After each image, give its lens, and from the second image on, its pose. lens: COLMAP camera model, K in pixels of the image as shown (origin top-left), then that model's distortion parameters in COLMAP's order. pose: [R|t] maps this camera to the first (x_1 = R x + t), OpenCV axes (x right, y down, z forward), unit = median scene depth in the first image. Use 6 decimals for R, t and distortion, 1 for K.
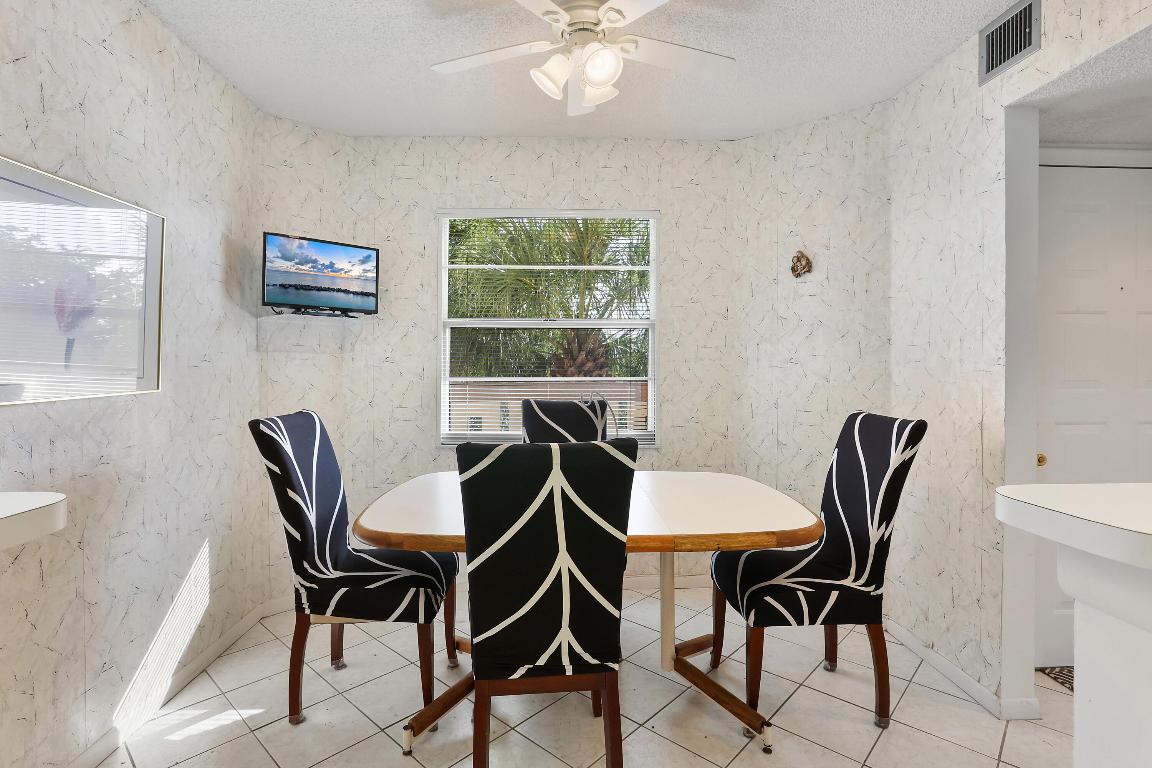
lens RADIAL K [[581.3, 0, 574.3], [0, 581.3, 360.1], [0, 0, 1]] dist [-0.028406, 0.001206]
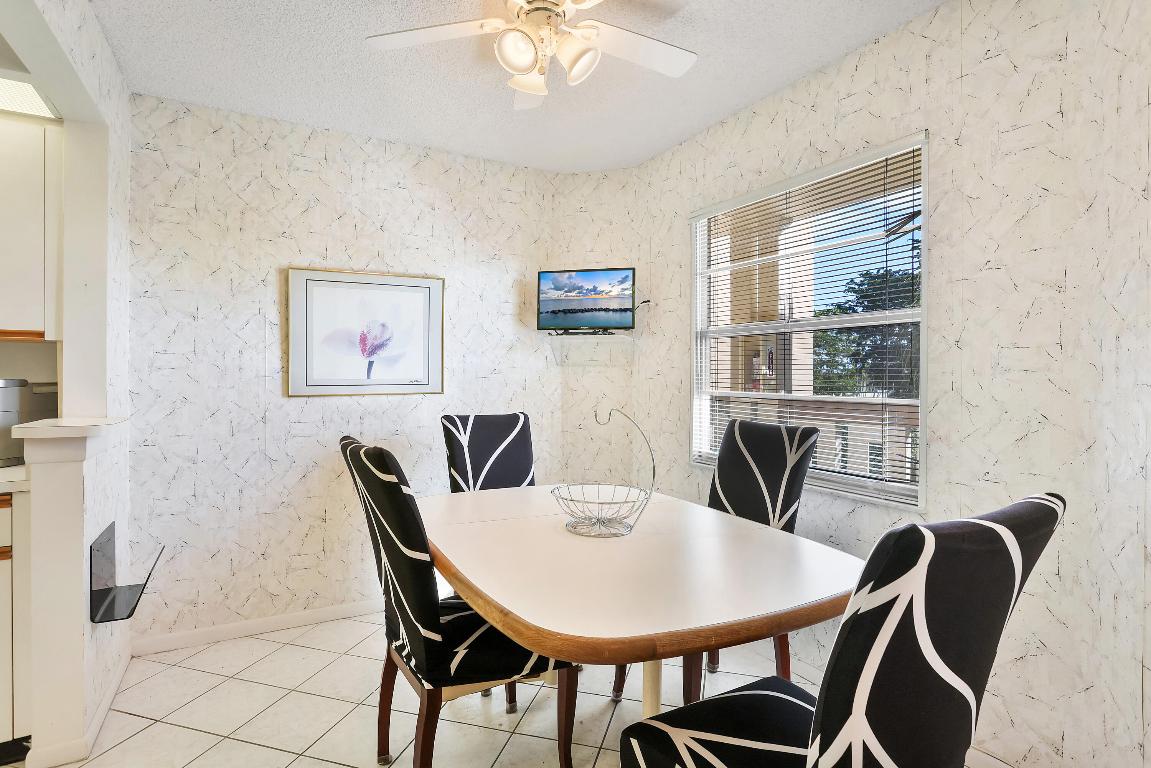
lens RADIAL K [[580.8, 0, 573.8], [0, 580.8, 360.1], [0, 0, 1]] dist [-0.028406, 0.001206]
pose [[0.443014, -0.014842, -0.896392, 0.640360], [0.008060, 0.999888, -0.012572, -0.008024], [0.896478, -0.001656, 0.443085, 0.480214]]
